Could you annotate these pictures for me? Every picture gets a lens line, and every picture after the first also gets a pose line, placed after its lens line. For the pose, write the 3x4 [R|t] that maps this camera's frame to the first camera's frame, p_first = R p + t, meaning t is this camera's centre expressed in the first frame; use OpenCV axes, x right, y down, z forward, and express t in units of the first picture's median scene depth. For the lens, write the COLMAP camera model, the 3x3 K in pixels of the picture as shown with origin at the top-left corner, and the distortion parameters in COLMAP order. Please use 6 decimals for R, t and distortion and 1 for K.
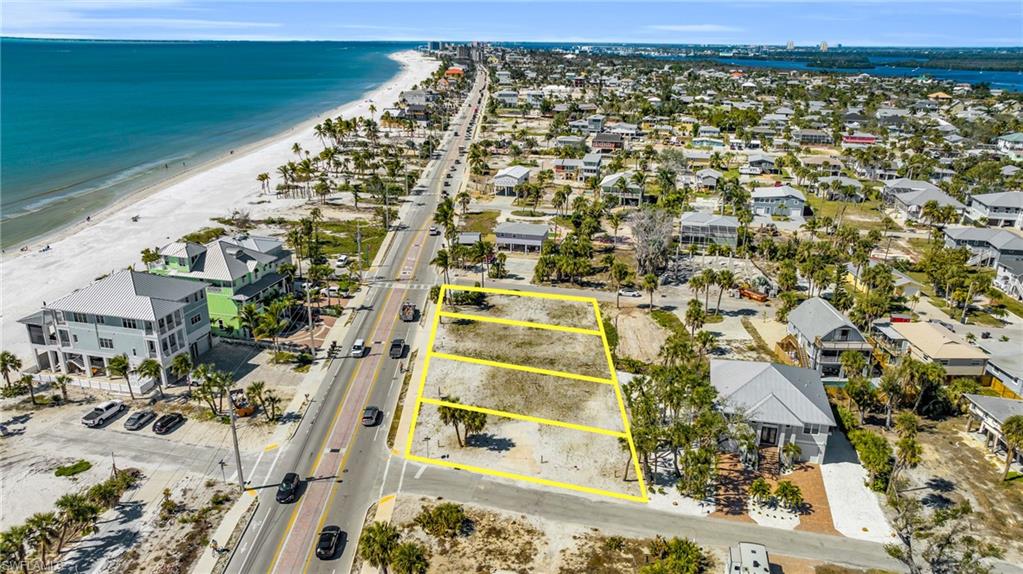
lens RADIAL K [[711.7, 0, 511.5], [0, 711.7, 287.0], [0, 0, 1]] dist [-0.018079, -0.000235]
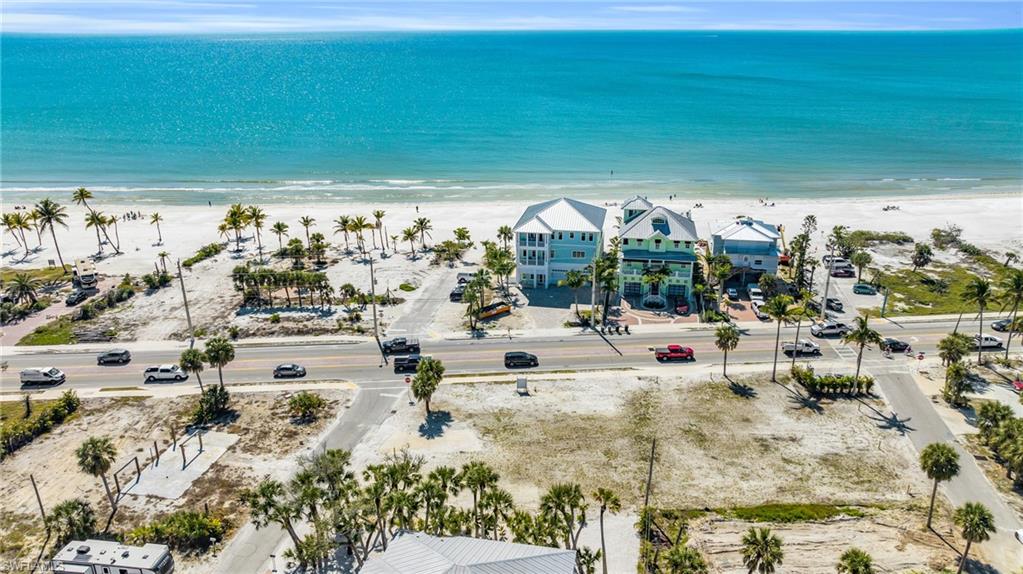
lens RADIAL K [[715.2, 0, 511.5], [0, 715.2, 287.0], [0, 0, 1]] dist [-0.007483, 0.002828]
pose [[0.080301, 0.341974, -0.936272, 0.669464], [-0.325907, 0.896687, 0.299563, -0.223676], [0.941985, 0.281082, 0.183456, 0.688536]]
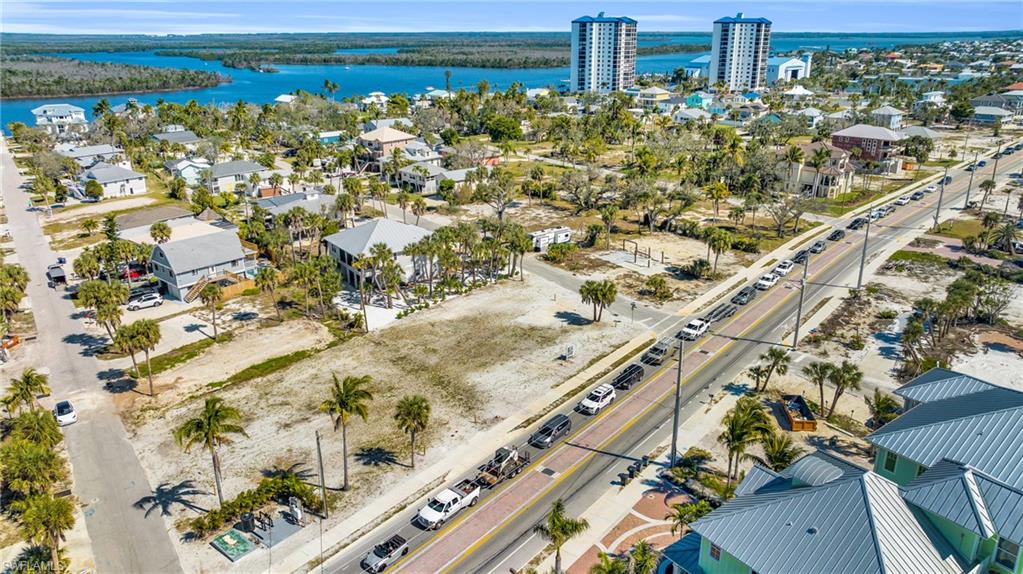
lens RADIAL K [[768.9, 0, 511.5], [0, 768.9, 287.0], [0, 0, 1]] dist [-0.050171, -0.001160]
pose [[-0.772723, -0.208689, 0.599456, -0.528296], [0.205429, 0.811357, 0.547265, -0.393824], [-0.600581, 0.546030, -0.584084, 1.379938]]
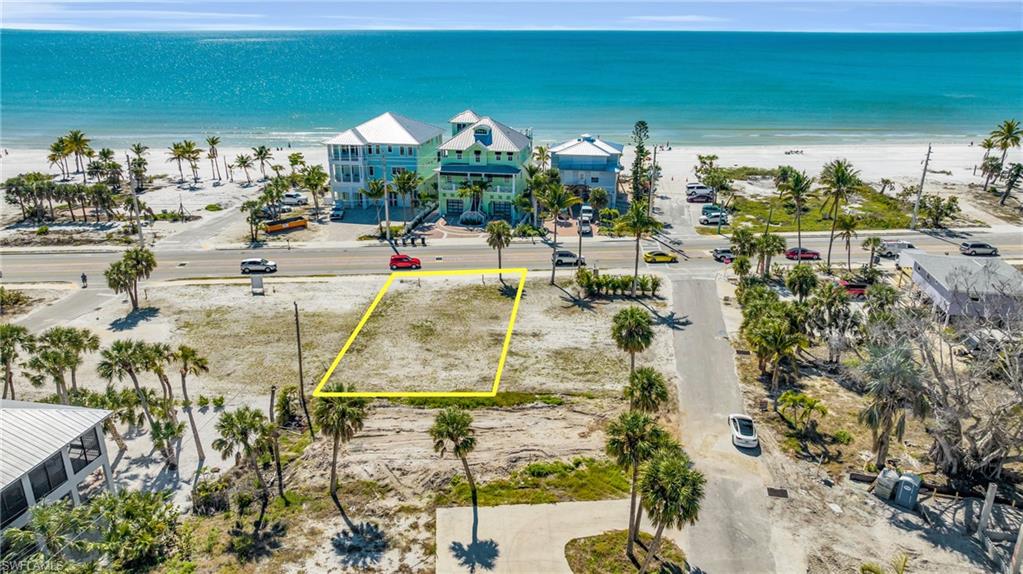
lens RADIAL K [[711.7, 0, 511.5], [0, 711.7, 287.0], [0, 0, 1]] dist [-0.018079, -0.000235]
pose [[0.079198, 0.343565, -0.935784, 0.629593], [-0.328820, 0.895196, 0.300835, -0.175815], [0.941066, 0.283879, 0.183869, 1.004981]]
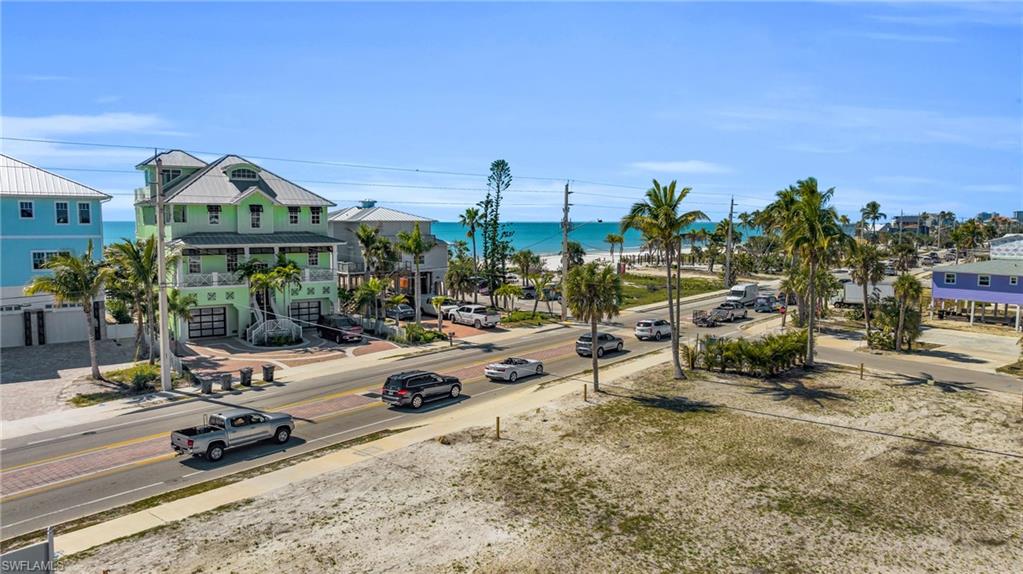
lens RADIAL K [[711.7, 0, 511.5], [0, 711.7, 287.0], [0, 0, 1]] dist [-0.018079, -0.000235]
pose [[0.783318, 0.057826, -0.618925, 0.074360], [-0.205349, 0.963839, -0.169840, 0.077188], [0.586723, 0.260135, 0.766867, 0.822305]]
